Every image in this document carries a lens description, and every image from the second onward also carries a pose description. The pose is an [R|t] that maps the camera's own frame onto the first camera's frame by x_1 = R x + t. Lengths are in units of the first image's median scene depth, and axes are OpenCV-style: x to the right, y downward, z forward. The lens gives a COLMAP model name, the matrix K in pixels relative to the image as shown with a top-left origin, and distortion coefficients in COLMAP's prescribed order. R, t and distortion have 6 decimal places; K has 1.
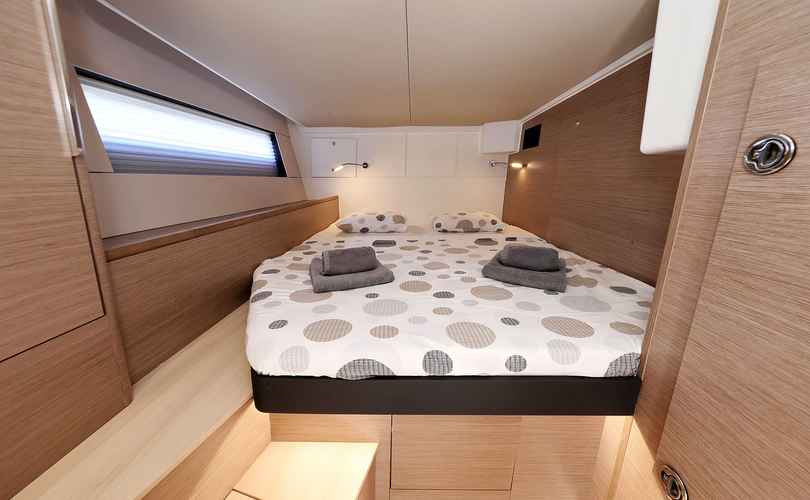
lens RADIAL K [[254.5, 0, 405.0], [0, 254.5, 250.0], [0, 0, 1]] dist [-0.000232, -0.000111]
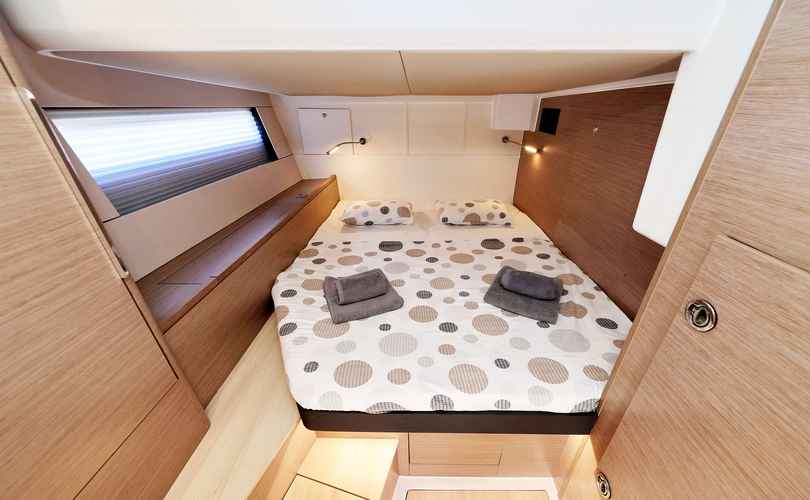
lens RADIAL K [[282.4, 0, 407.5], [0, 282.4, 249.7], [0, 0, 1]] dist [0.001045, 0.000221]
pose [[0.998798, -0.043662, -0.022258, 0.012368], [0.048067, 0.961341, 0.271134, -0.456561], [0.009559, -0.271878, 0.962284, -0.108735]]
